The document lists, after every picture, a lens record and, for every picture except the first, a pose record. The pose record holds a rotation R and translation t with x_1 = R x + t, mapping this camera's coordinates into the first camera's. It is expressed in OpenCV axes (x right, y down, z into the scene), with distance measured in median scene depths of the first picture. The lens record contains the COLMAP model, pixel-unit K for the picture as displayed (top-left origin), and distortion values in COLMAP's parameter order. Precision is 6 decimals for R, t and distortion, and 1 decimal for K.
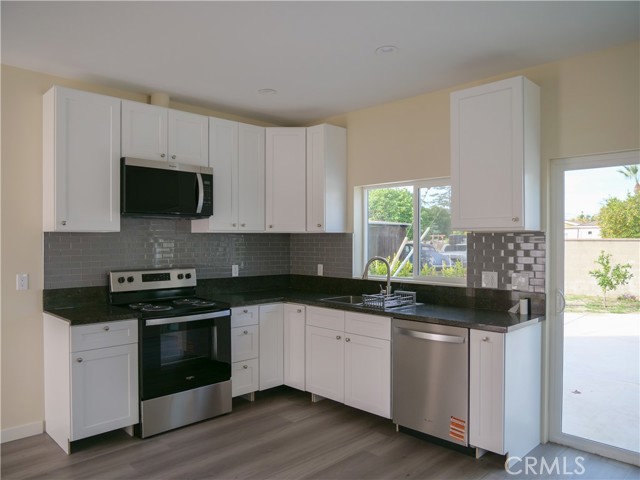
lens RADIAL K [[460.3, 0, 321.9], [0, 460.3, 242.6], [0, 0, 1]] dist [-0.036210, 0.001873]
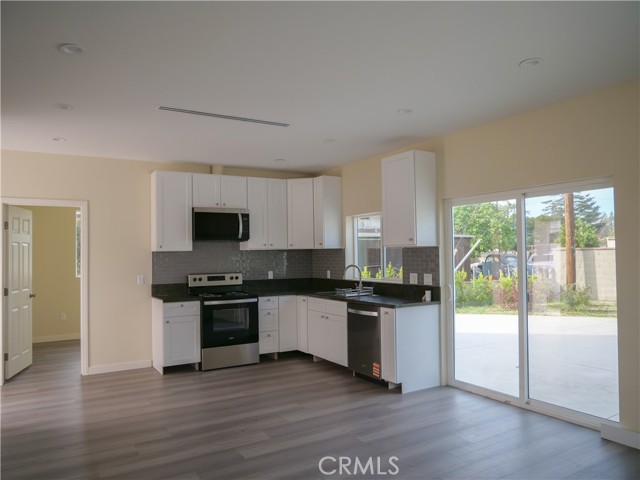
lens RADIAL K [[460.3, 0, 321.9], [0, 460.3, 242.6], [0, 0, 1]] dist [-0.036210, 0.001873]
pose [[0.972226, -0.020135, -0.233176, 0.388255], [0.013756, 0.999486, -0.028950, 0.001751], [0.233639, 0.024939, 0.972004, -0.501480]]
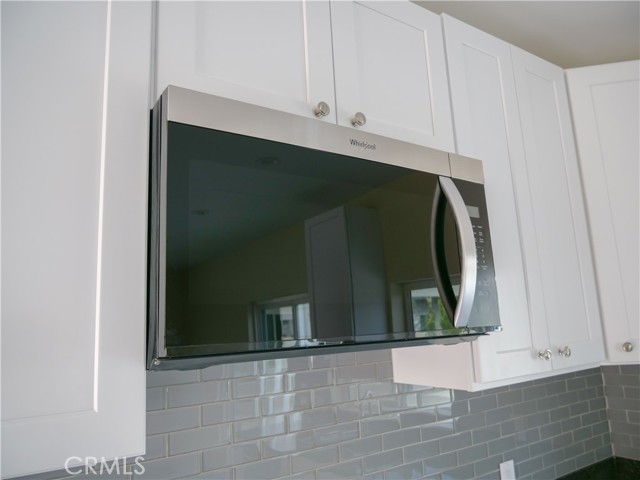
lens RADIAL K [[460.3, 0, 321.9], [0, 460.3, 242.6], [0, 0, 1]] dist [-0.036210, 0.001873]
pose [[0.977691, -0.080874, -0.193854, -0.291875], [0.045529, 0.982559, -0.180290, -0.068740], [0.205054, 0.167442, 0.964322, 0.736114]]
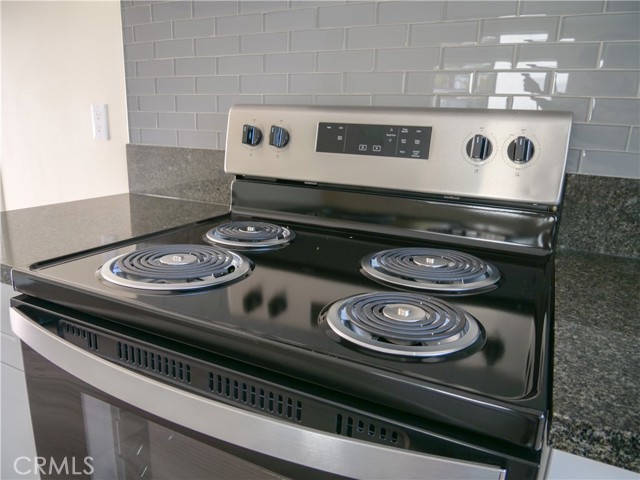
lens RADIAL K [[460.3, 0, 321.9], [0, 460.3, 242.6], [0, 0, 1]] dist [-0.036210, 0.001873]
pose [[0.326084, 0.250097, -0.911658, -0.129225], [-0.041672, 0.967235, 0.250438, 0.069452], [0.944422, -0.043673, 0.325822, 0.904383]]
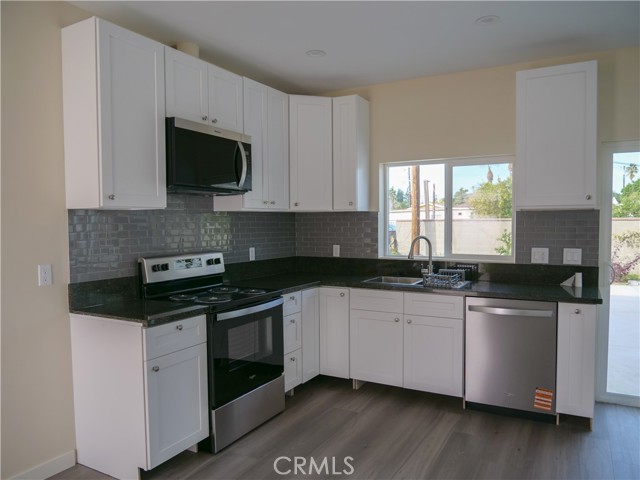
lens RADIAL K [[460.3, 0, 321.9], [0, 460.3, 242.6], [0, 0, 1]] dist [-0.036210, 0.001873]
pose [[0.961727, -0.018799, 0.273363, -0.360926], [0.008099, 0.999158, 0.040218, 0.004944], [-0.273889, -0.036464, 0.961070, 0.121761]]
